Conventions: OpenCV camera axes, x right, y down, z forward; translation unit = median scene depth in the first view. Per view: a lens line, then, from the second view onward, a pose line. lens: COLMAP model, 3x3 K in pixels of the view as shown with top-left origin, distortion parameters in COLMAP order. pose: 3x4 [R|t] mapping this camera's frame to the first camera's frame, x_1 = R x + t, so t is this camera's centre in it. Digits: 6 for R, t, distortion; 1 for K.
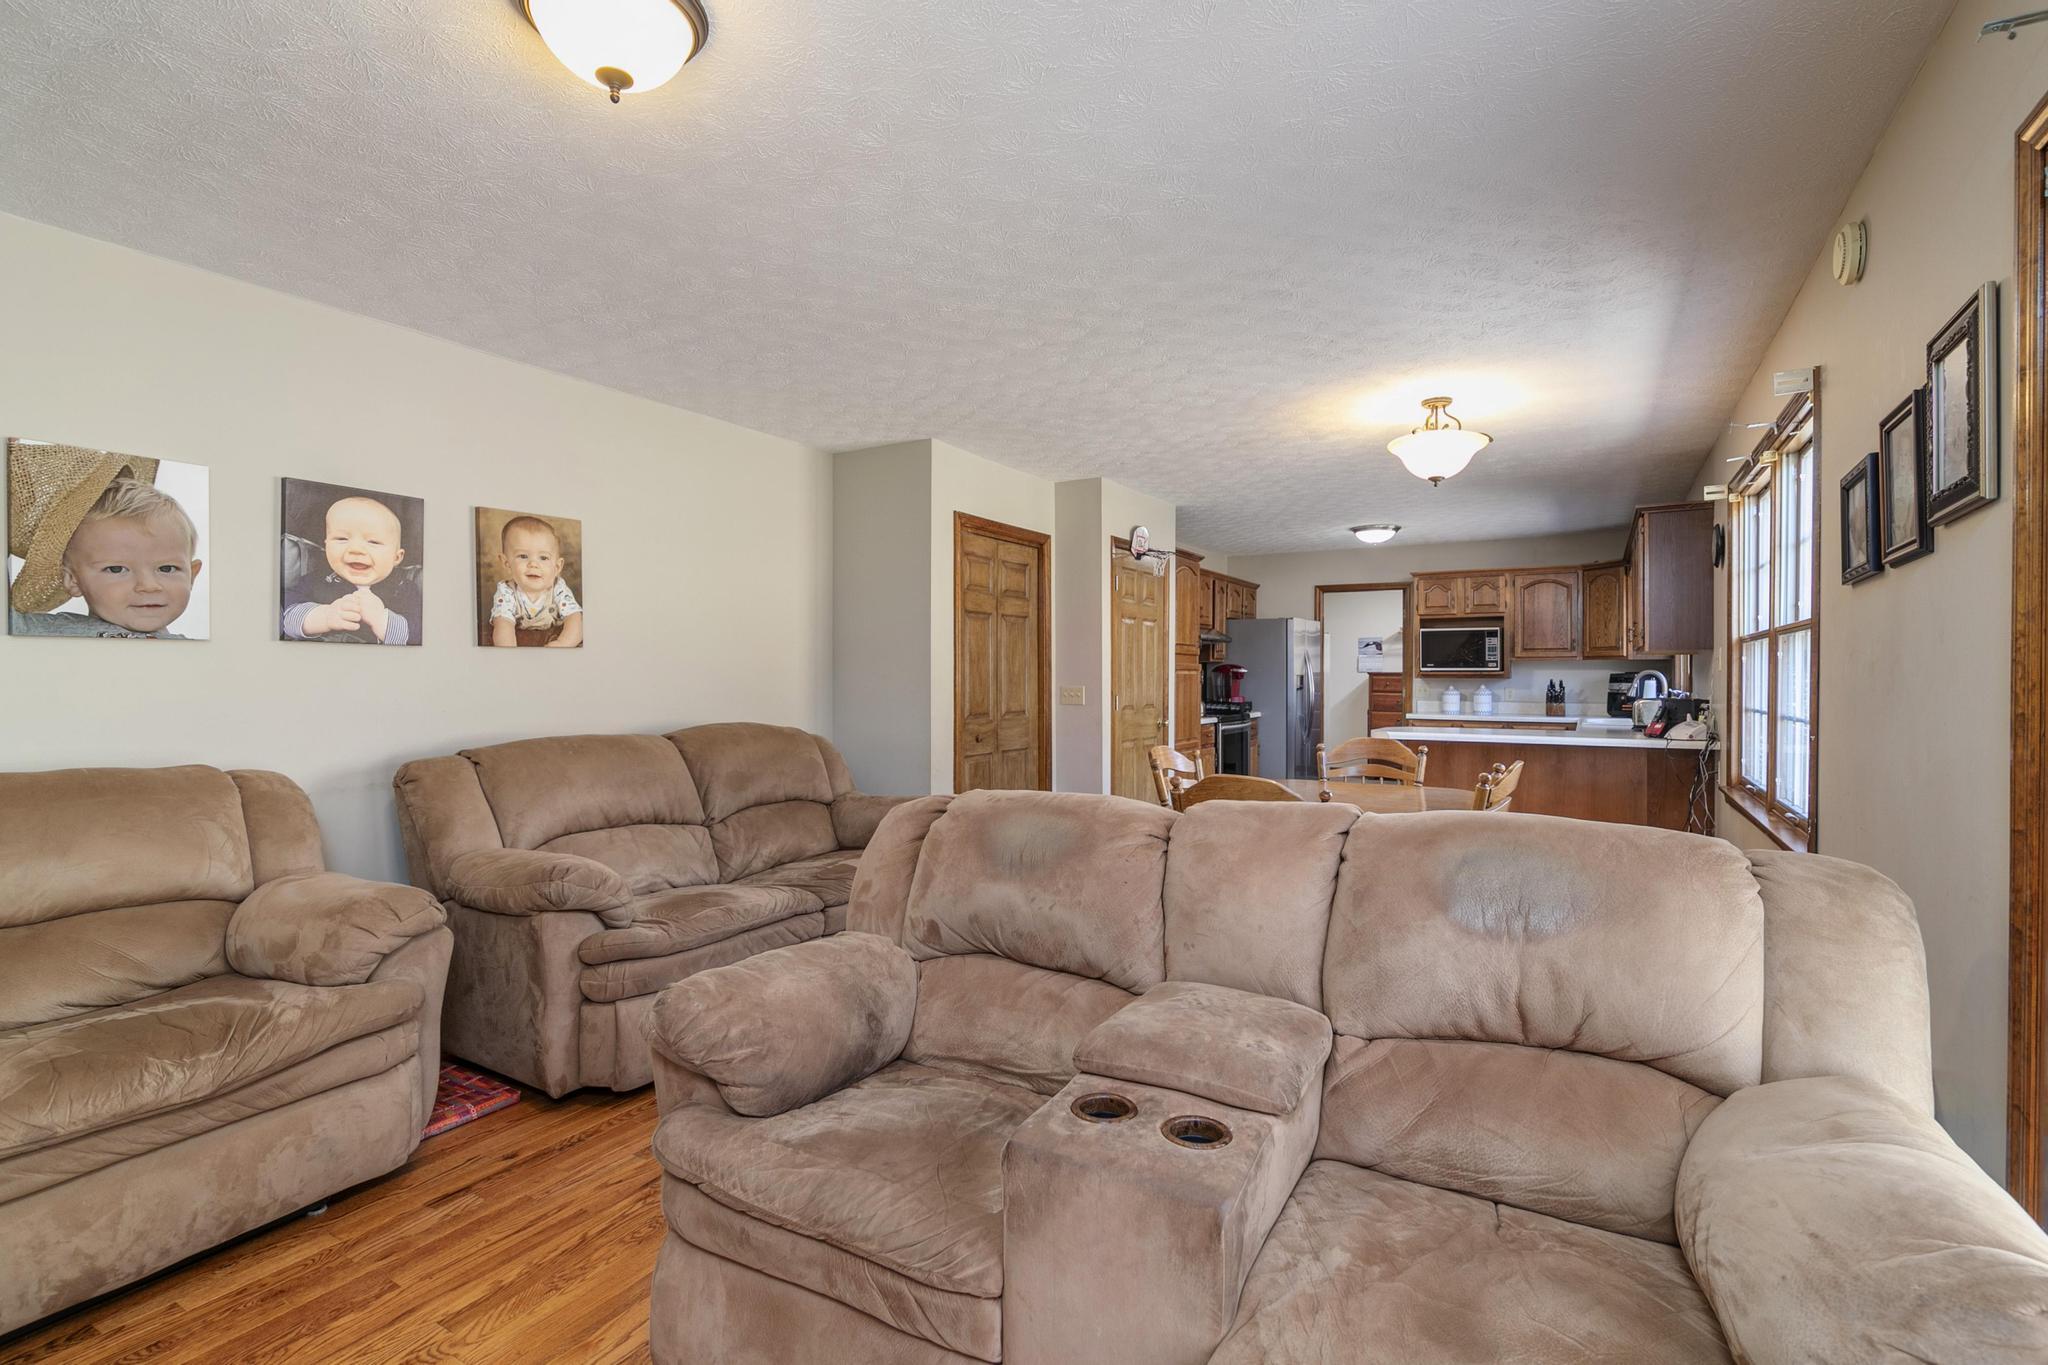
lens RADIAL K [[942.3, 0, 1025.7], [0, 942.3, 679.4], [0, 0, 1]] dist [0.001474, -0.000026]
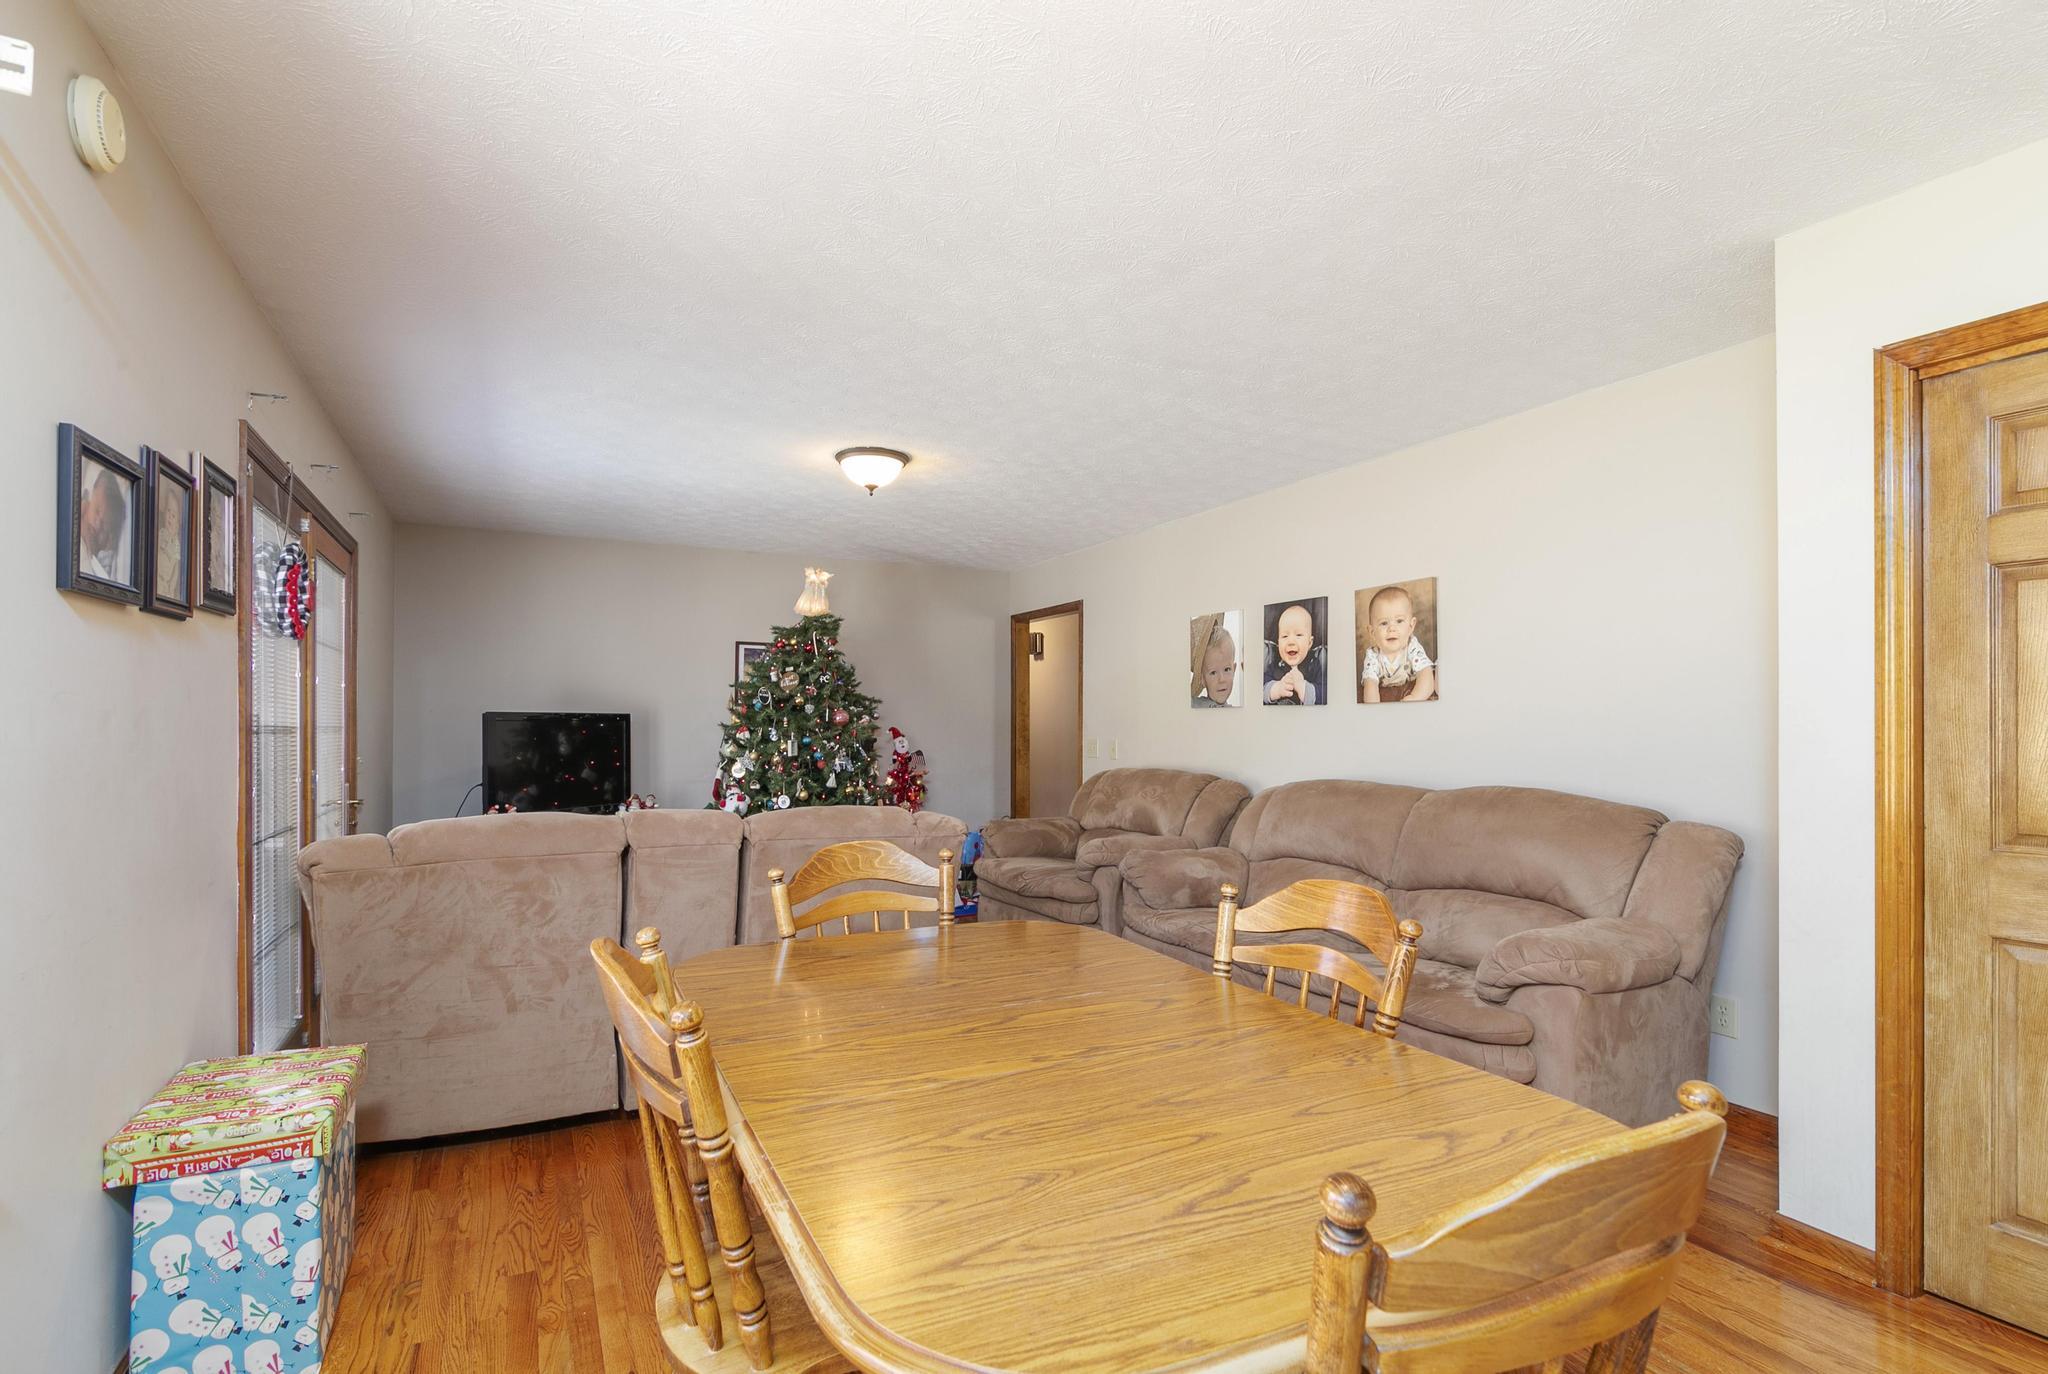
lens RADIAL K [[961.7, 0, 1004.9], [0, 961.7, 698.6], [0, 0, 1]] dist [0.001550, 0.000105]
pose [[-0.535594, -0.023521, -0.844148, 0.674020], [-0.005083, 0.999684, -0.024630, -0.007593], [0.844460, -0.008901, -0.535544, 1.190287]]
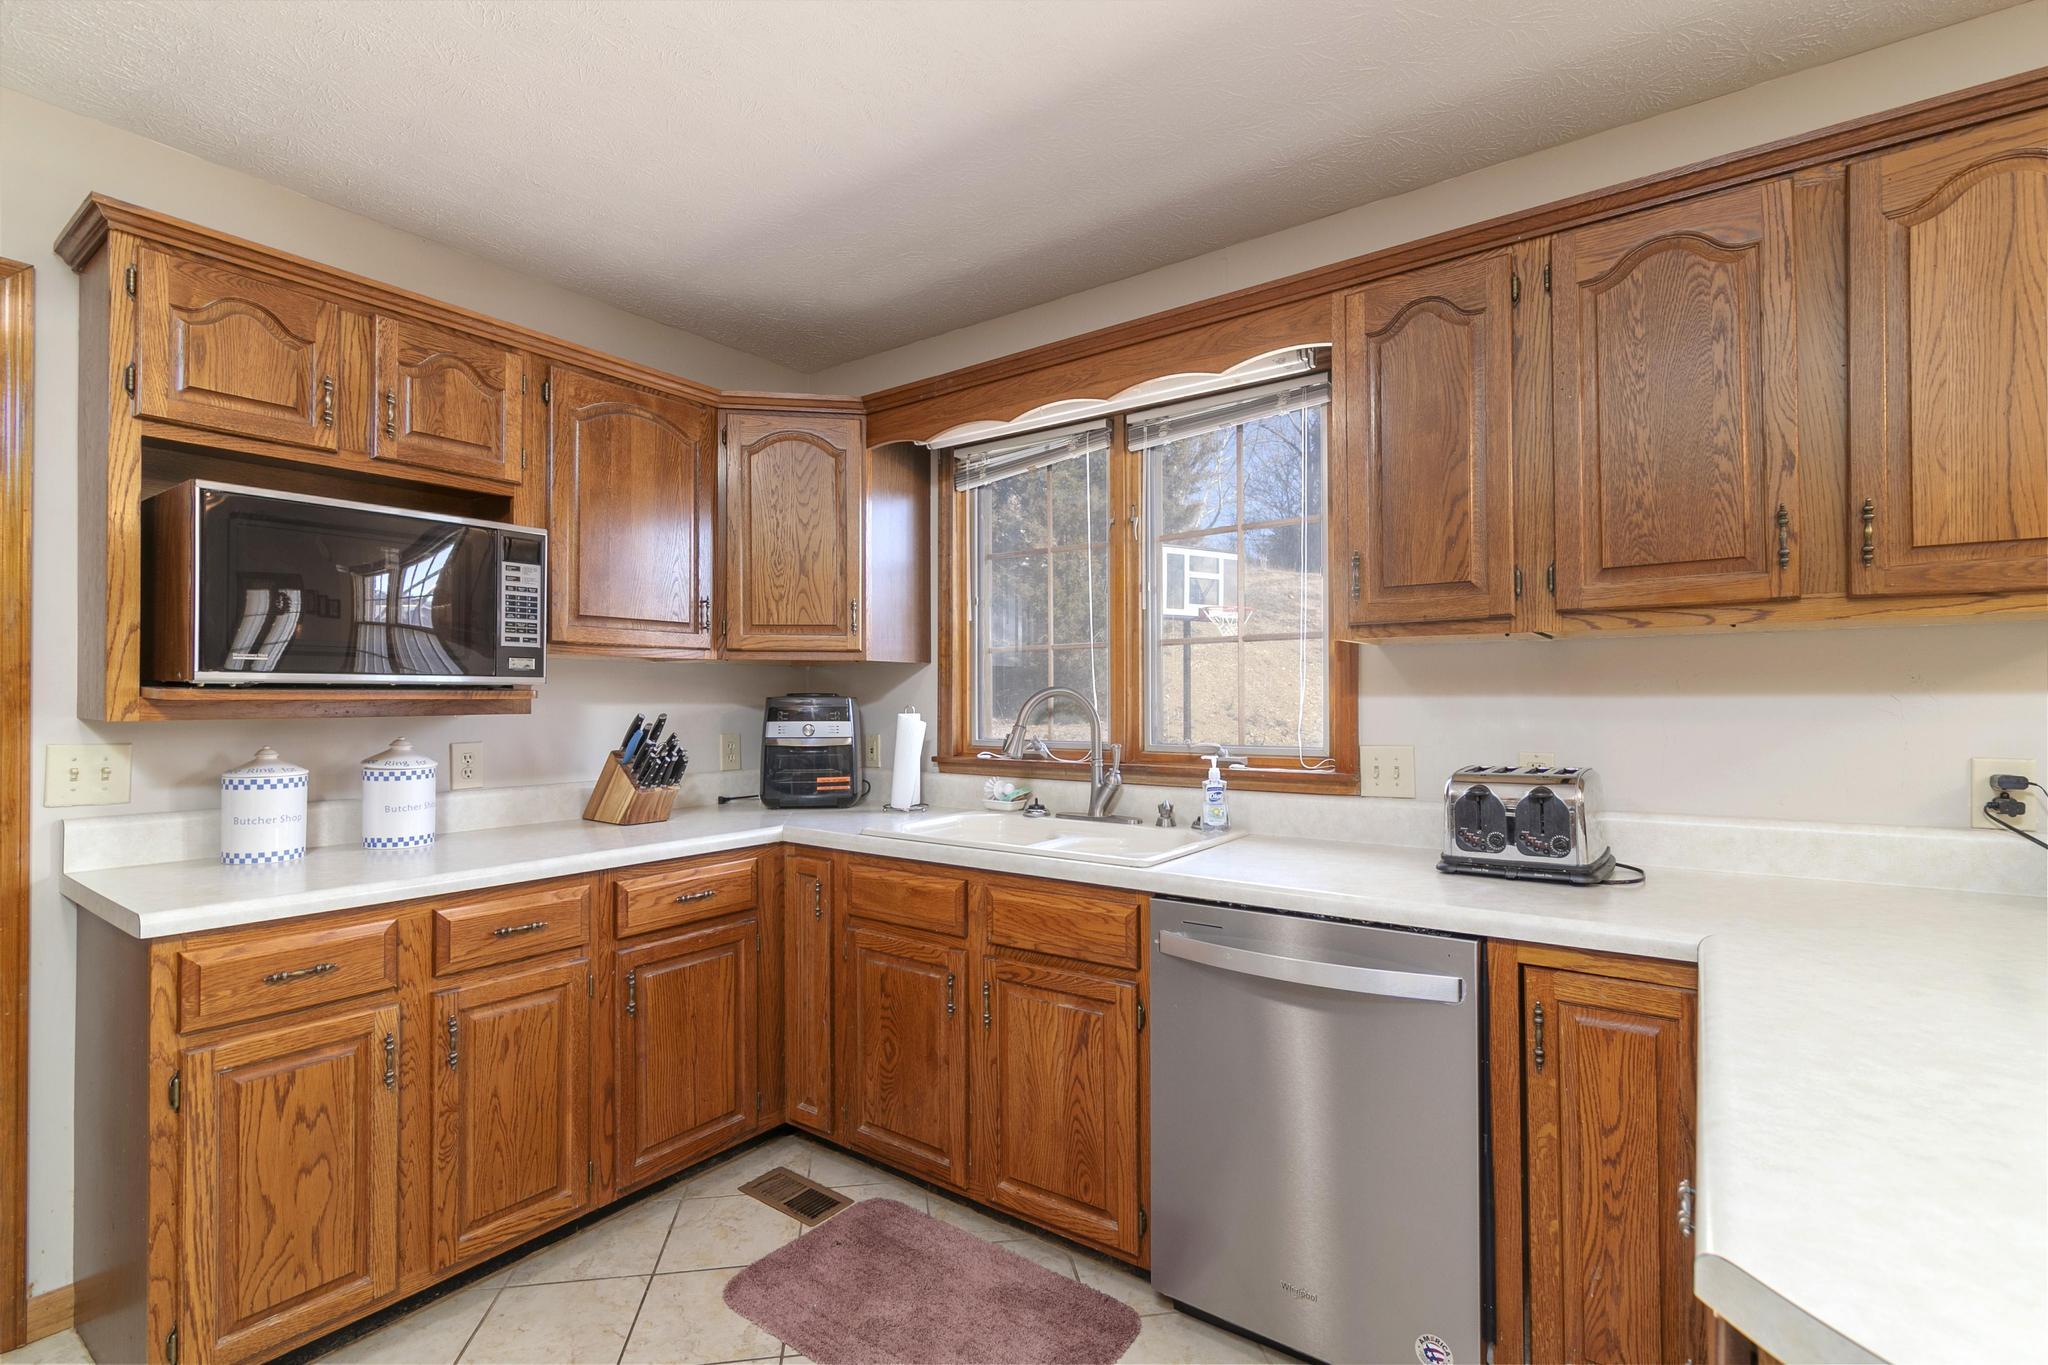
lens RADIAL K [[928.5, 0, 1024.0], [0, 928.5, 691.8], [0, 0, 1]] dist [0.001812, -0.000963]
pose [[0.084678, 0.006875, 0.996385, 0.517293], [0.007565, 0.999943, -0.007542, -0.009454], [-0.996380, 0.008176, 0.084621, 1.775786]]
